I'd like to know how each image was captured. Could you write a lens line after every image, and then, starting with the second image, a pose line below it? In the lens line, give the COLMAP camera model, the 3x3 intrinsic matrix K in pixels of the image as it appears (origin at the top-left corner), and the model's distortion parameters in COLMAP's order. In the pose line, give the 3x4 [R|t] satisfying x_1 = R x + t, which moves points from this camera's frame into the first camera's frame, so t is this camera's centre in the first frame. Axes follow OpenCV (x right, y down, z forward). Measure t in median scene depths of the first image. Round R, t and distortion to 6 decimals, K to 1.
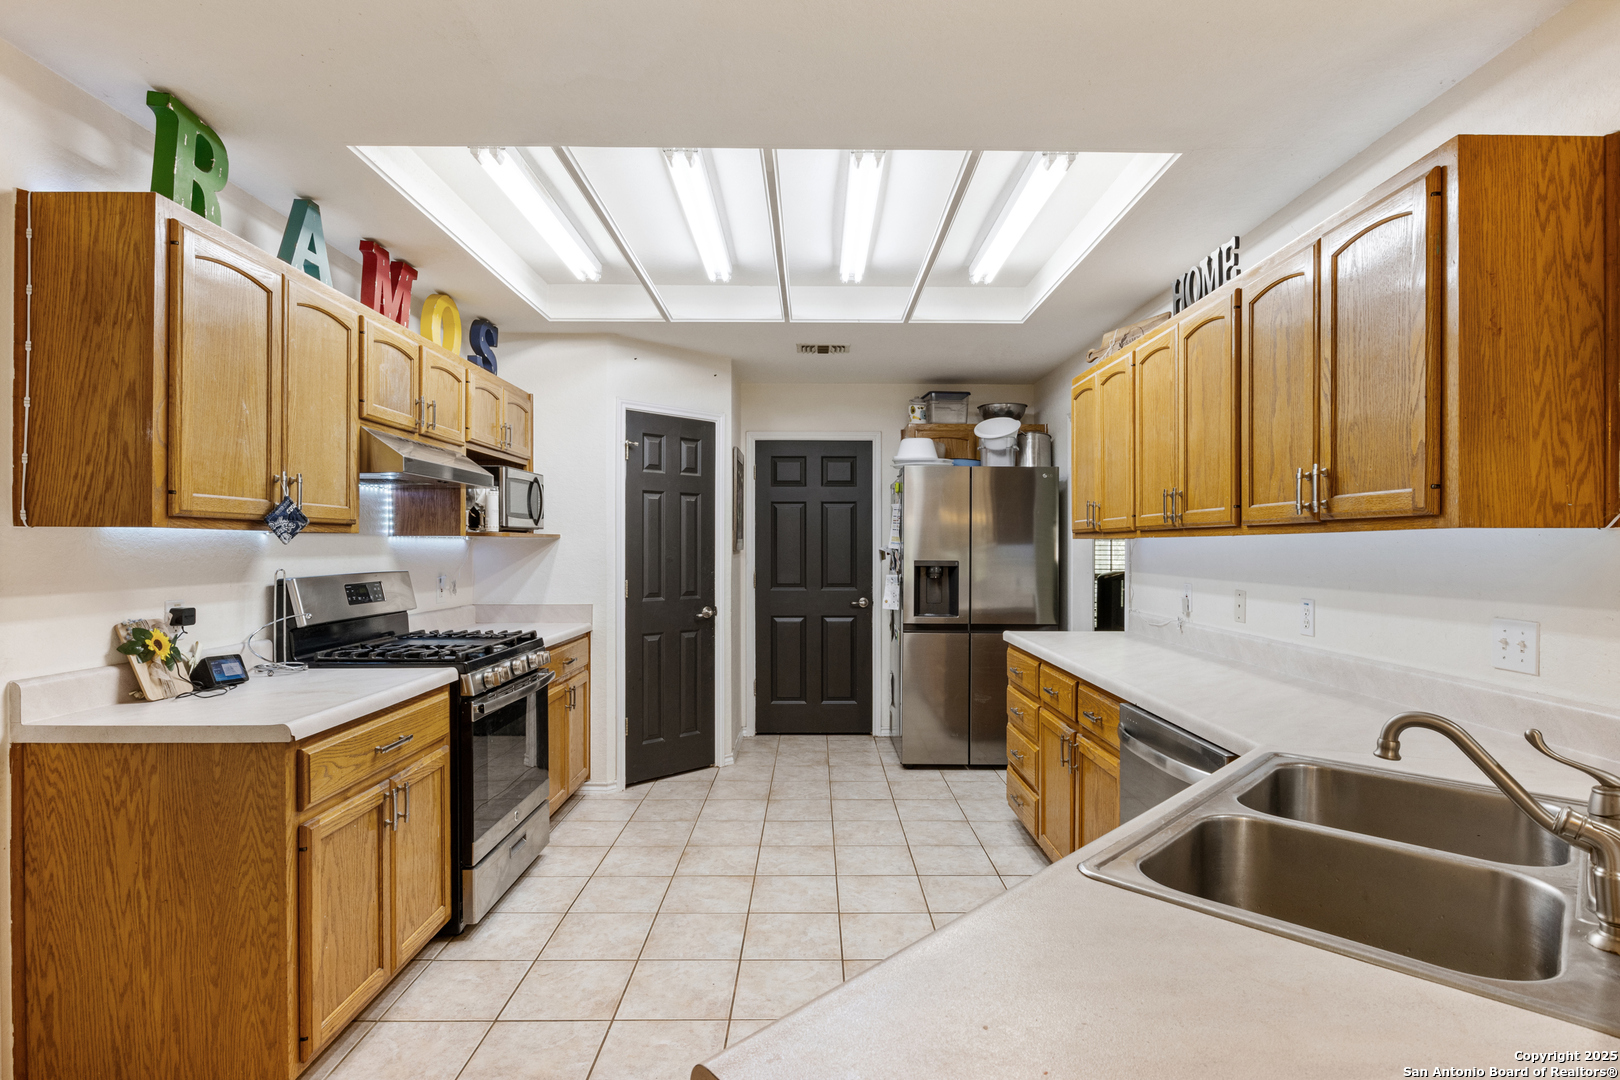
lens RADIAL K [[807.1, 0, 820.3], [0, 807.1, 545.8], [0, 0, 1]] dist [-0.000433, -0.003202]
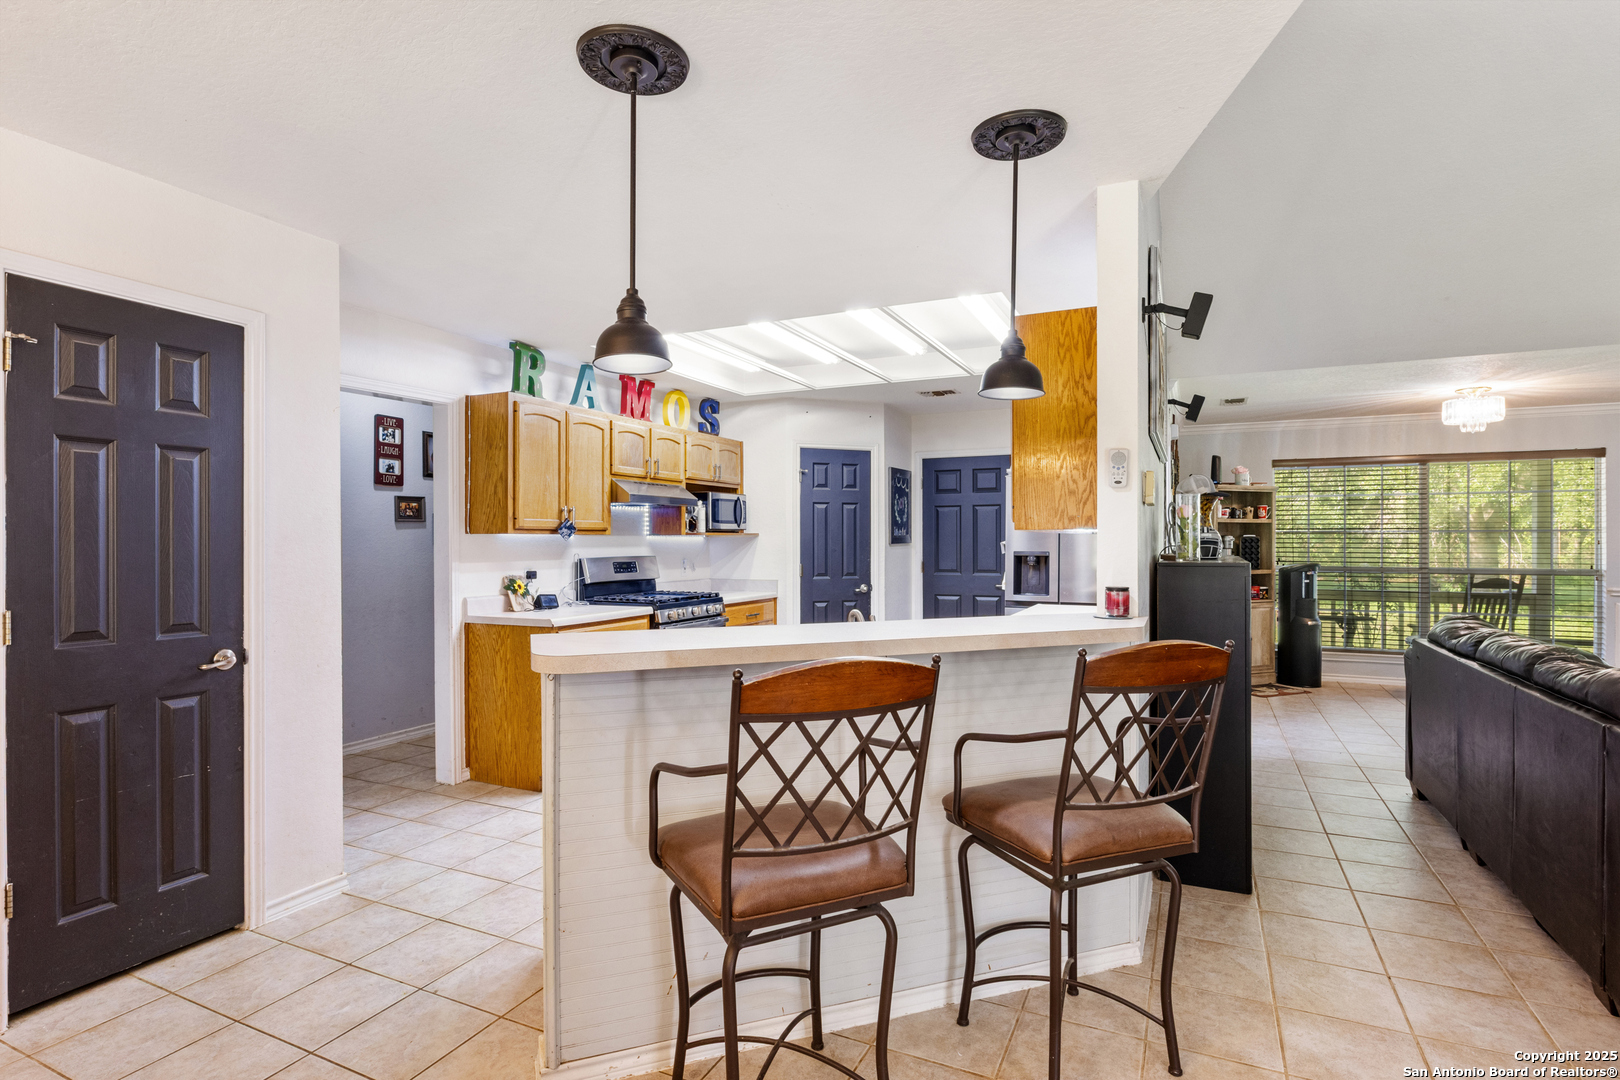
lens RADIAL K [[807.1, 0, 820.7], [0, 807.1, 540.1], [0, 0, 1]] dist [-0.000433, -0.003202]
pose [[0.900790, -0.003931, -0.434237, 0.632119], [0.004160, 0.999991, -0.000422, -0.000101], [0.434234, -0.001427, 0.900799, -0.451991]]
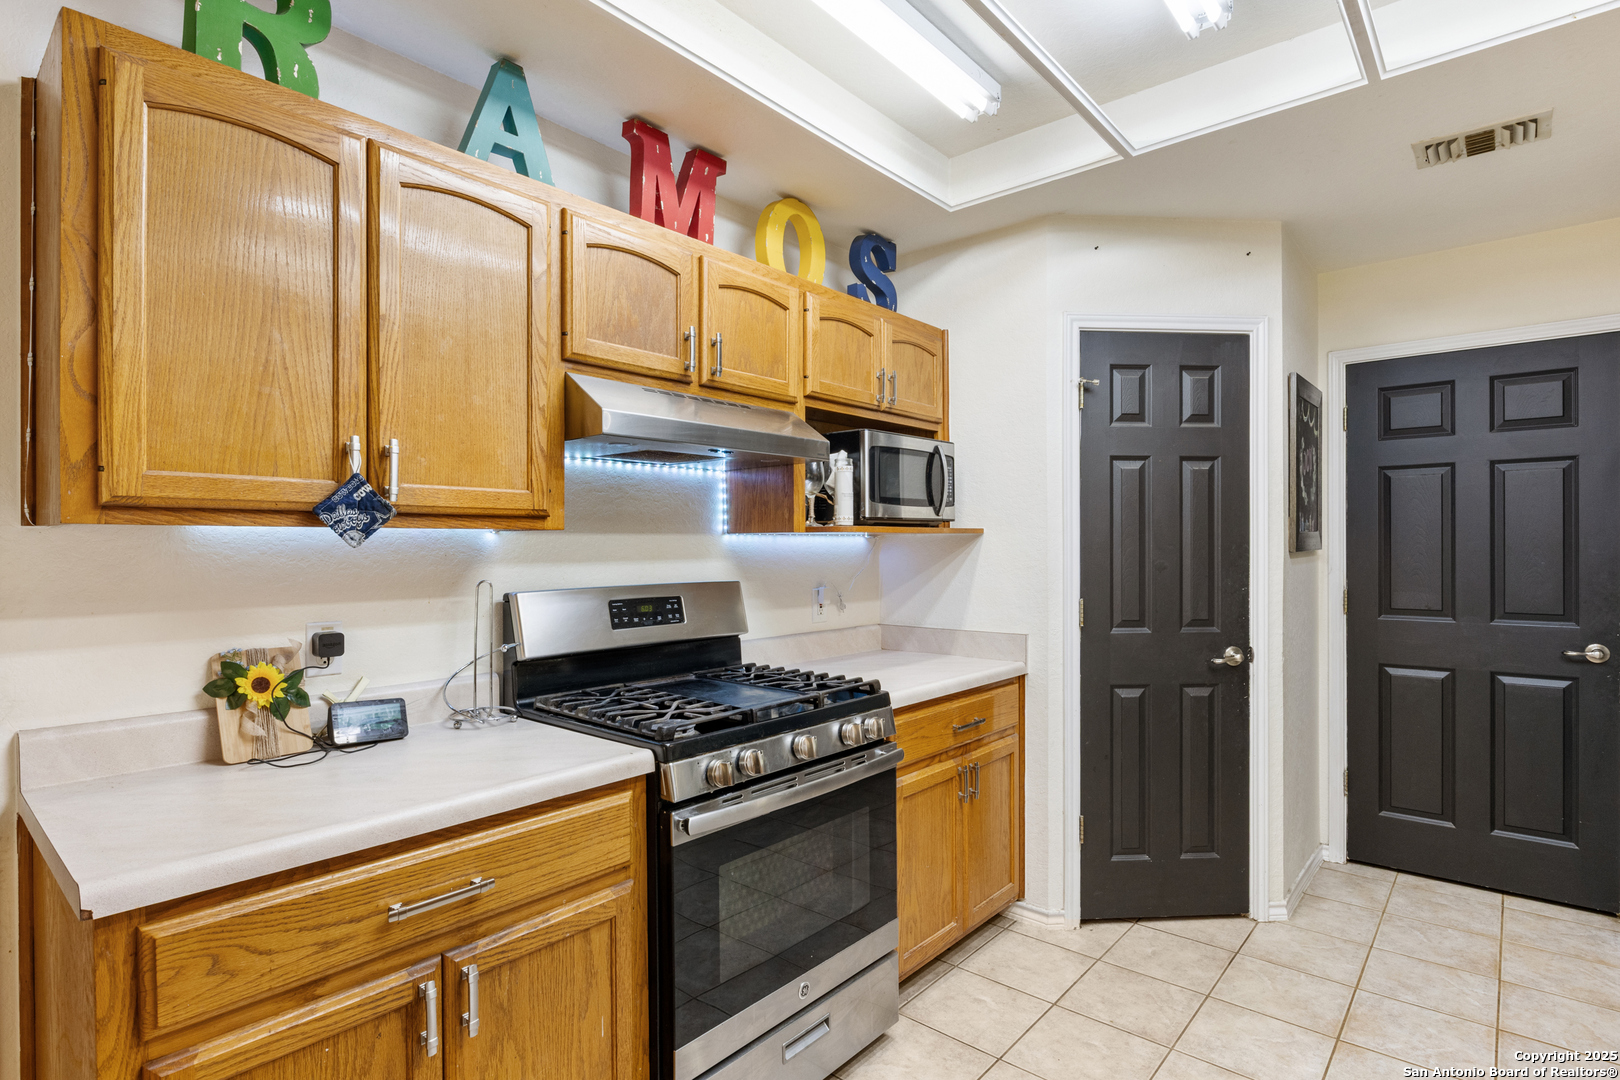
lens RADIAL K [[807.1, 0, 824.1], [0, 807.1, 549.1], [0, 0, 1]] dist [-0.000433, -0.003202]
pose [[0.754039, -0.001822, -0.656827, 0.036429], [0.006153, 0.999972, 0.004291, -0.000756], [0.656801, -0.007277, 0.754029, 0.567156]]
